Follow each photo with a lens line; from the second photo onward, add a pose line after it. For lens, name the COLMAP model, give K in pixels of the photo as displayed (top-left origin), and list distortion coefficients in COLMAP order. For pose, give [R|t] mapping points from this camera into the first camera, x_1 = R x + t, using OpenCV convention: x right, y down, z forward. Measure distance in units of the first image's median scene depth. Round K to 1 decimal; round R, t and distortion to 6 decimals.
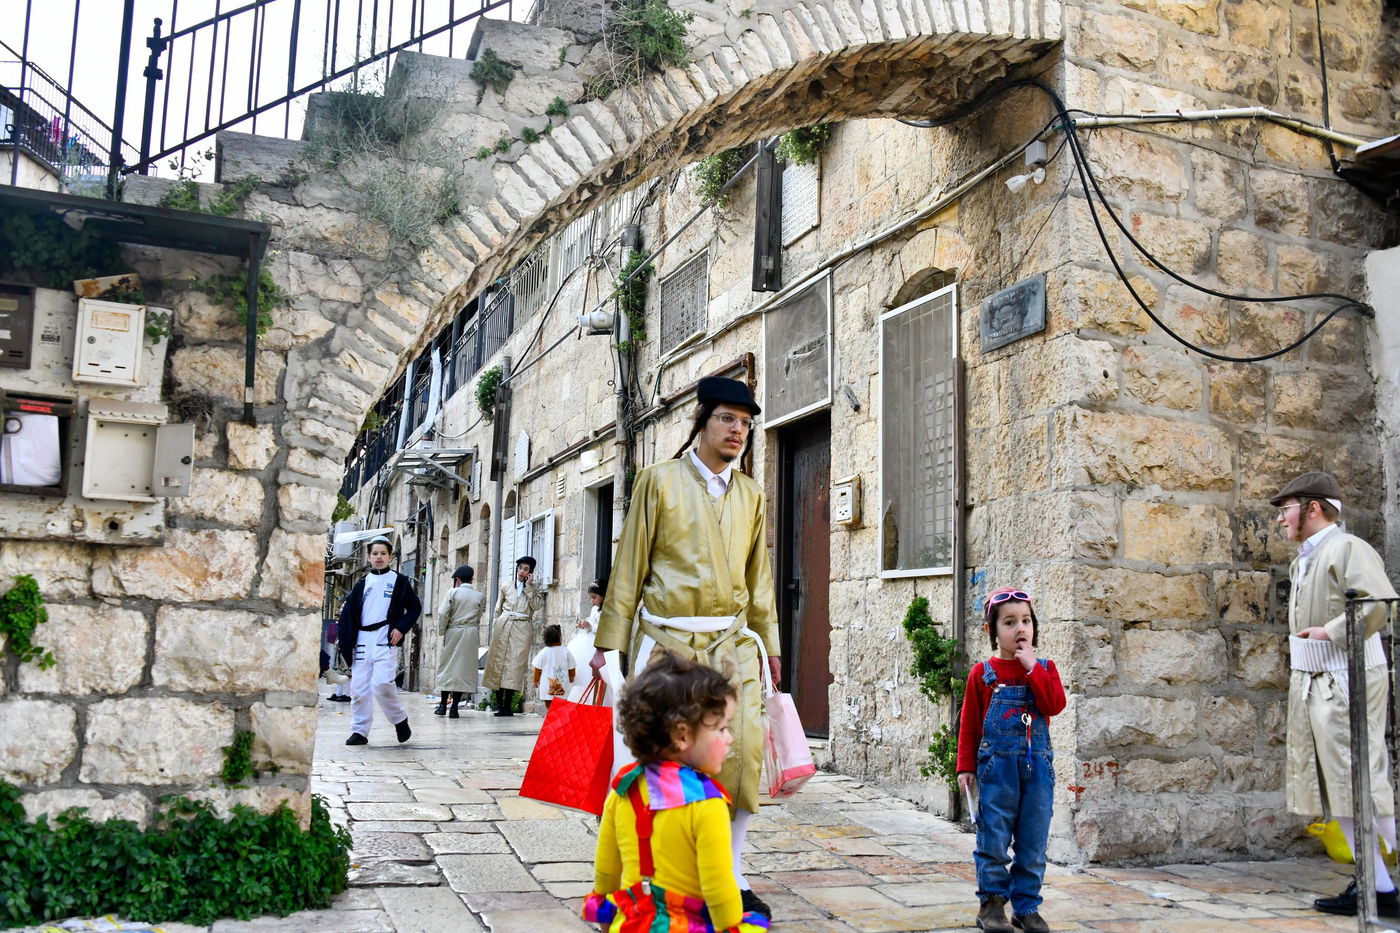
lens RADIAL K [[1260.2, 0, 665.1], [0, 1260.2, 464.7], [0, 0, 1]] dist [-0.060990, 0.111657]
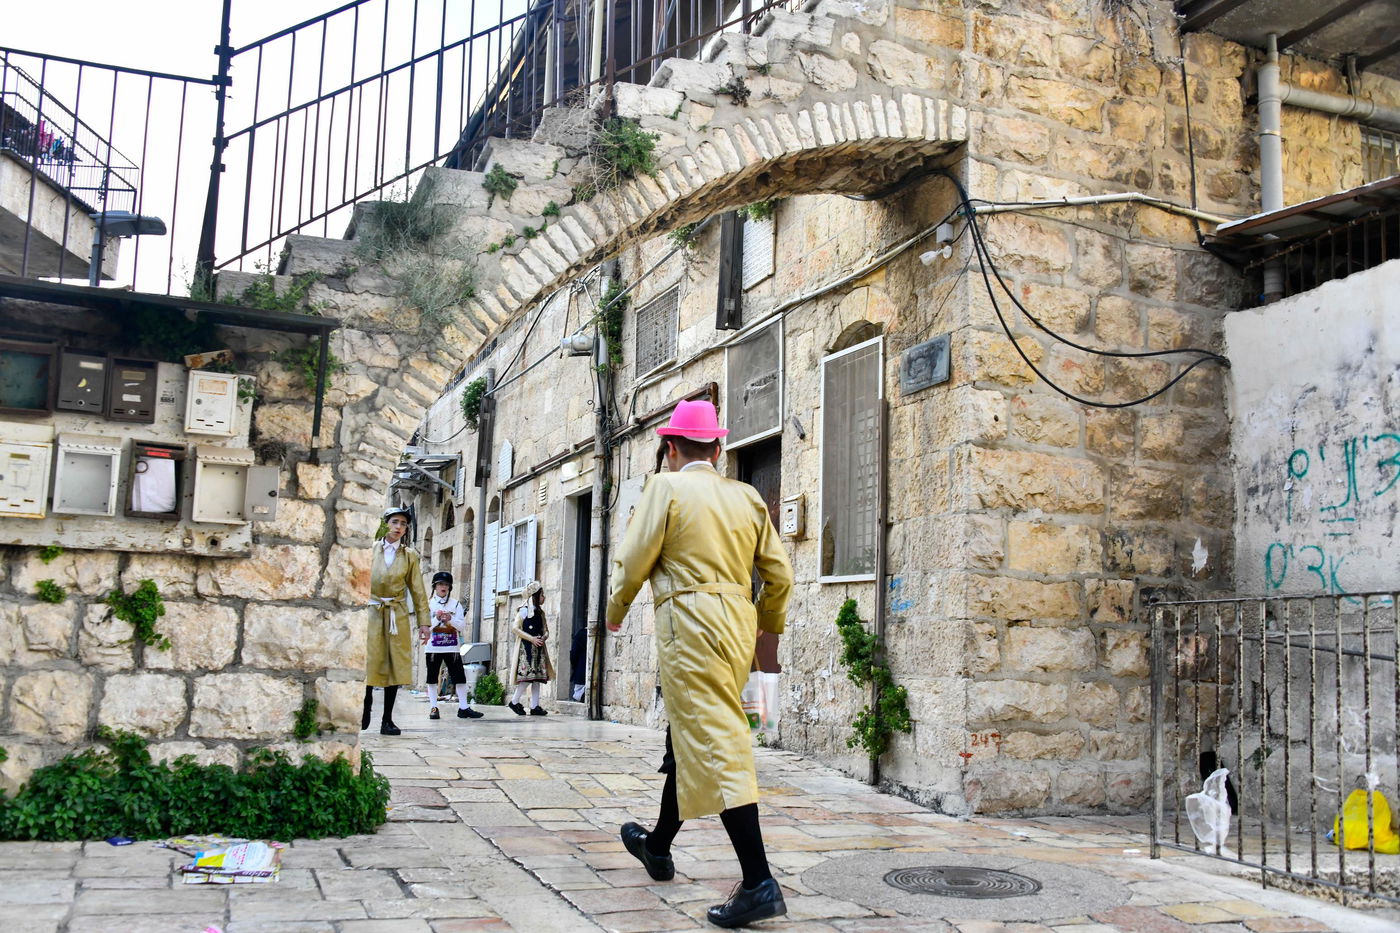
lens RADIAL K [[1359.3, 0, 672.1], [0, 1359.3, 465.9], [0, 0, 1]] dist [0.005812, -0.003462]
pose [[0.999782, 0.007017, 0.019678, 0.009026], [-0.007180, 0.999940, 0.008225, -0.034188], [-0.019619, -0.008365, 0.999773, -0.320333]]
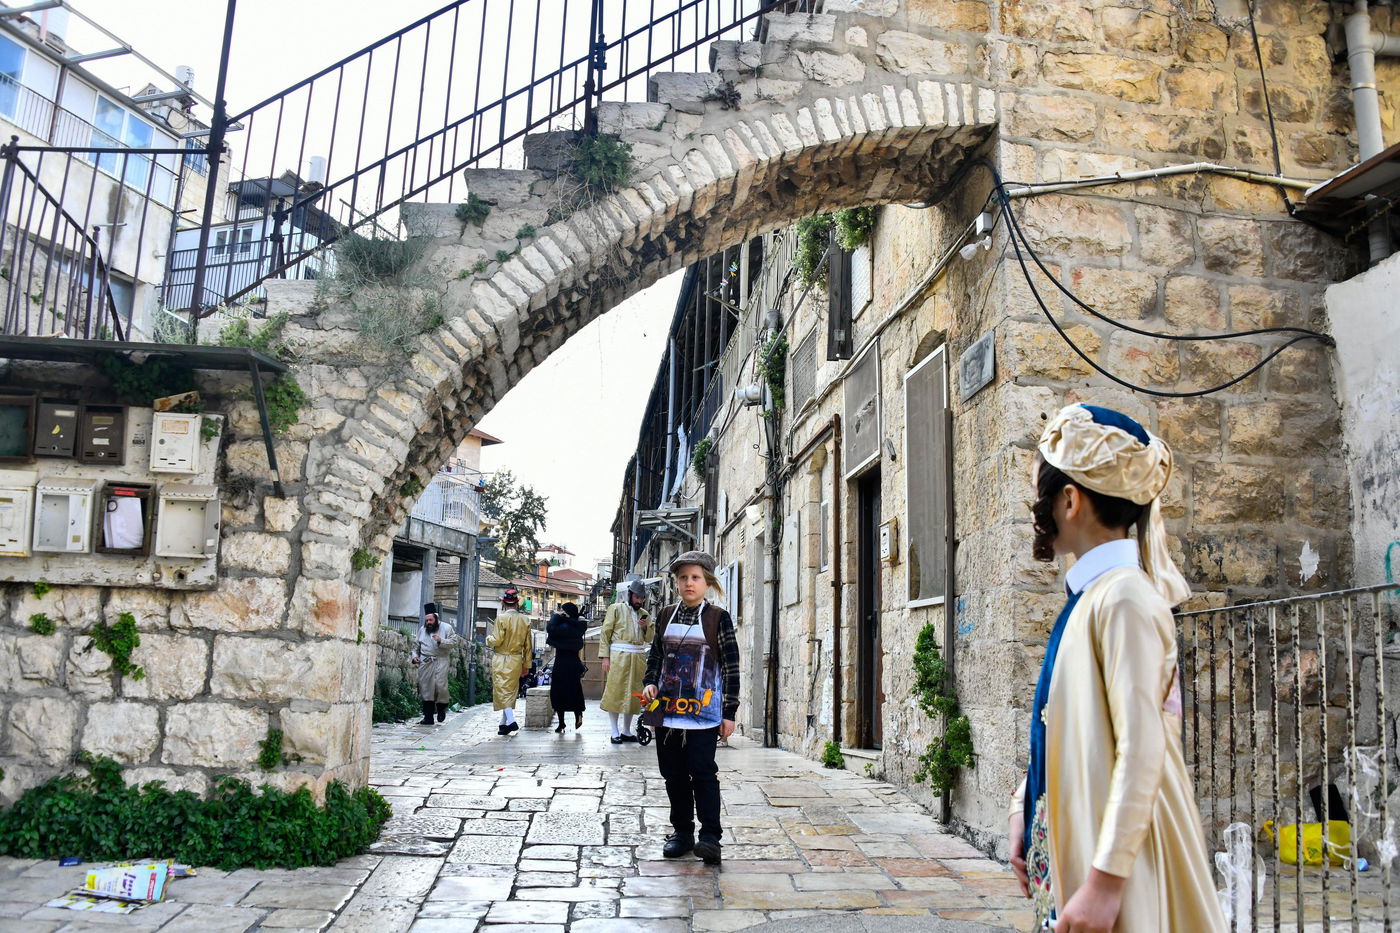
lens RADIAL K [[1108.0, 0, 729.3], [0, 1108.0, 478.5], [0, 0, 1]] dist [-0.121523, 0.056475]
pose [[0.968657, -0.048995, -0.243522, 0.313561], [0.040019, 0.998329, -0.041676, 0.011165], [0.245157, 0.030624, 0.969000, 0.002897]]
